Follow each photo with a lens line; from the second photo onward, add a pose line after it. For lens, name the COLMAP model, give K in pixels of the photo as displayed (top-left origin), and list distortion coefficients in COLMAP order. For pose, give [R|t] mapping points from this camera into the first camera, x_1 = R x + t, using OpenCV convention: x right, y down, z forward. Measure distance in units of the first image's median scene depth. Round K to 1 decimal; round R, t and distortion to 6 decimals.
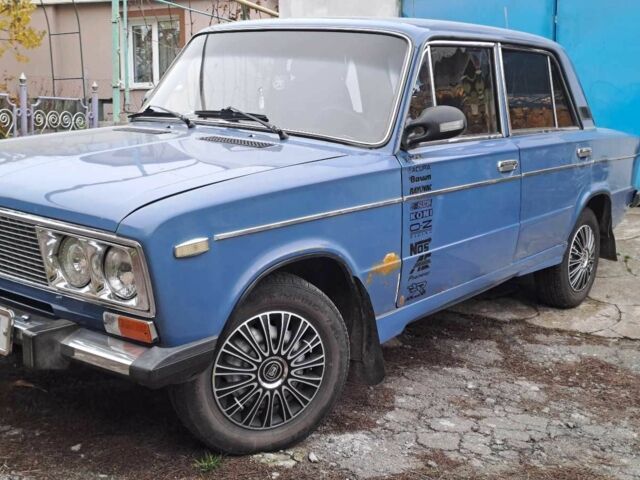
lens RADIAL K [[798.0, 0, 321.7], [0, 798.0, 233.2], [0, 0, 1]] dist [0.087399, 0.000000]
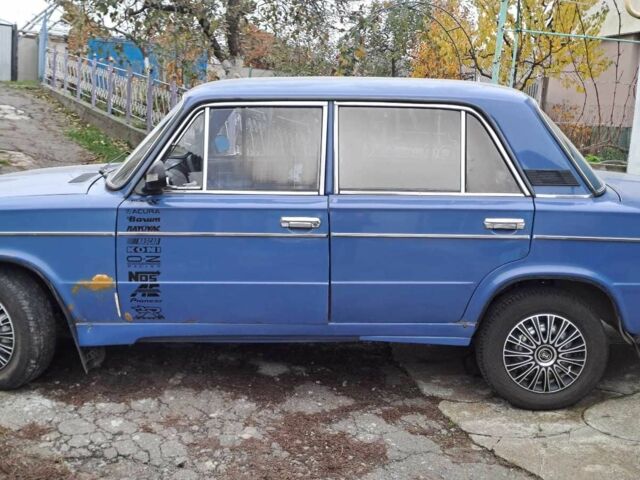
lens RADIAL K [[798.0, 0, 316.0], [0, 798.0, 246.6], [0, 0, 1]] dist [0.087399, 0.000000]
pose [[0.603542, 0.146599, -0.783738, 1.250898], [-0.146762, 0.986583, 0.071523, -0.155506], [0.783708, 0.071855, 0.616960, 0.472846]]
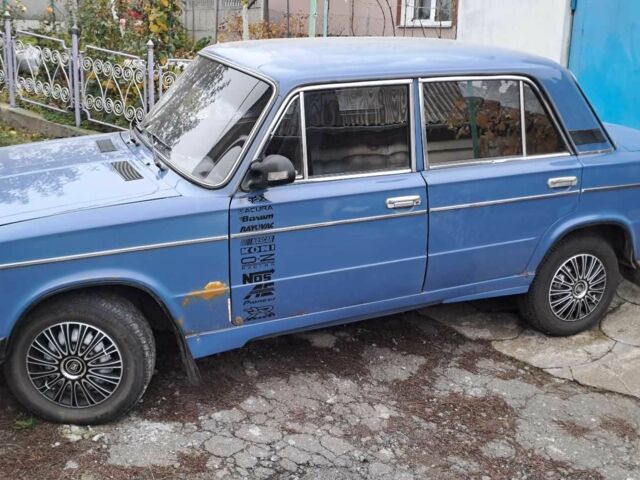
lens RADIAL K [[798.0, 0, 315.8], [0, 798.0, 234.6], [0, 0, 1]] dist [0.087399, 0.000000]
pose [[0.889231, 0.132306, -0.437908, 0.706201], [-0.079443, 0.987380, 0.136998, -0.210472], [0.450508, -0.087034, 0.888520, 0.036315]]
